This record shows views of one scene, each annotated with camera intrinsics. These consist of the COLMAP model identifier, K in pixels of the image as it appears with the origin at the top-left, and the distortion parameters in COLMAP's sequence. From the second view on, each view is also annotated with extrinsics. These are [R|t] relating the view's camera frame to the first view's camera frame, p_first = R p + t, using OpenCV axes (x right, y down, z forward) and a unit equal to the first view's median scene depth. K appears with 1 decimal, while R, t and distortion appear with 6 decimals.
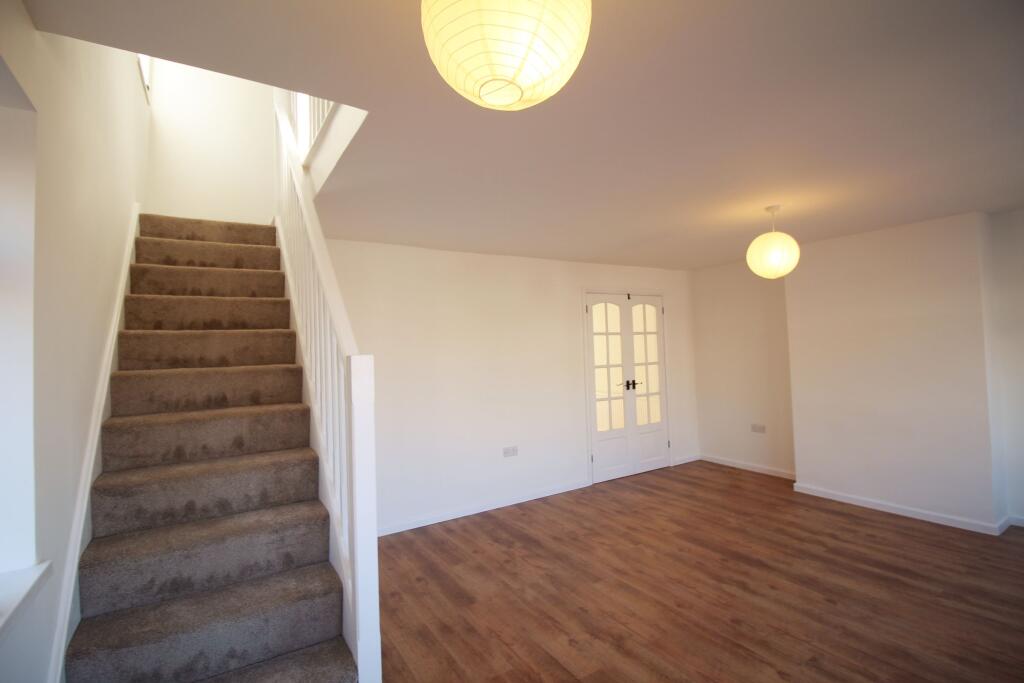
lens RADIAL K [[474.5, 0, 506.6], [0, 474.5, 331.6], [0, 0, 1]] dist [0.001155, -0.014214]
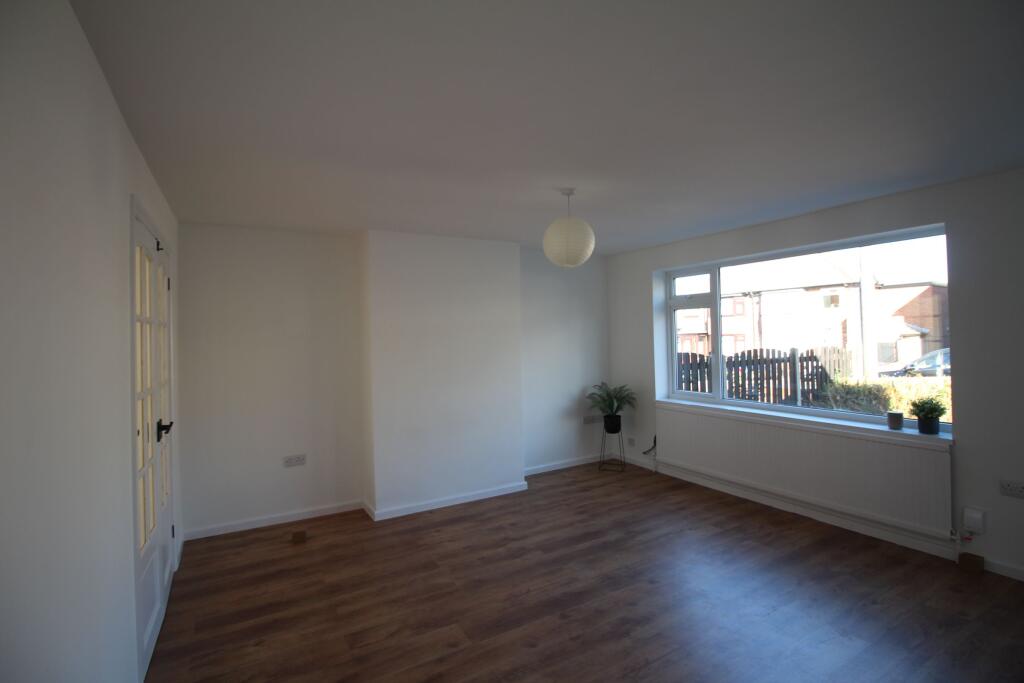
lens RADIAL K [[474.5, 0, 506.6], [0, 474.5, 331.6], [0, 0, 1]] dist [0.001155, -0.014214]
pose [[0.039781, 0.041806, 0.998333, -0.289938], [-0.009233, 0.999097, -0.041471, 0.042634], [-0.999166, -0.007568, 0.040132, 0.919260]]
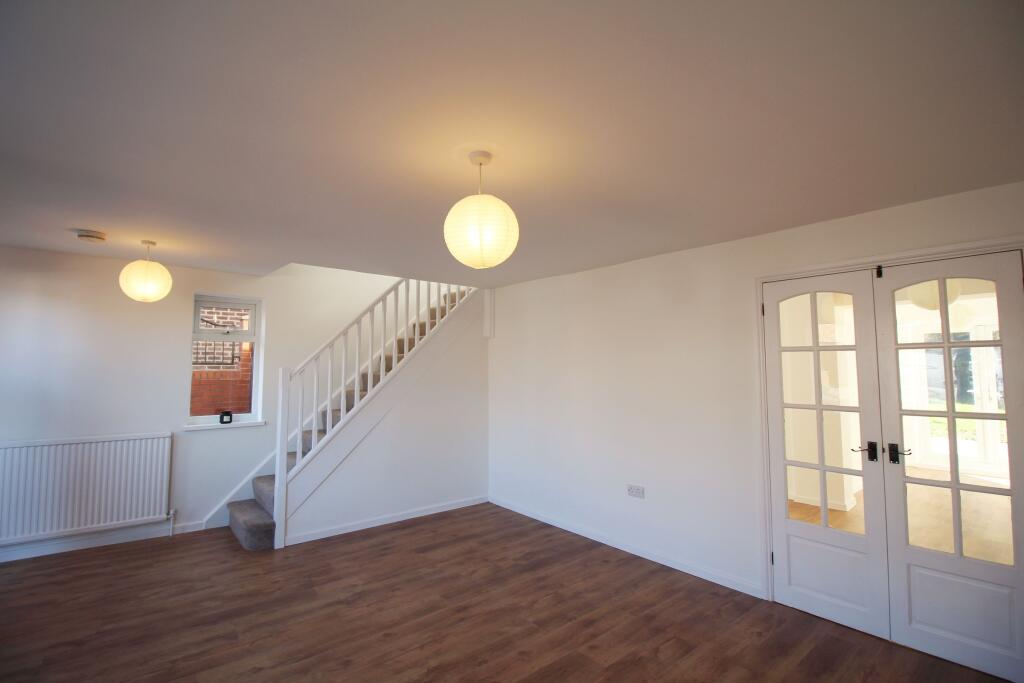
lens RADIAL K [[474.5, 0, 506.6], [0, 474.5, 331.6], [0, 0, 1]] dist [0.001155, -0.014214]
pose [[0.140580, -0.043749, -0.989102, 1.002117], [0.023363, 0.998892, -0.040862, -0.001575], [0.989794, -0.017364, 0.141446, 0.800986]]
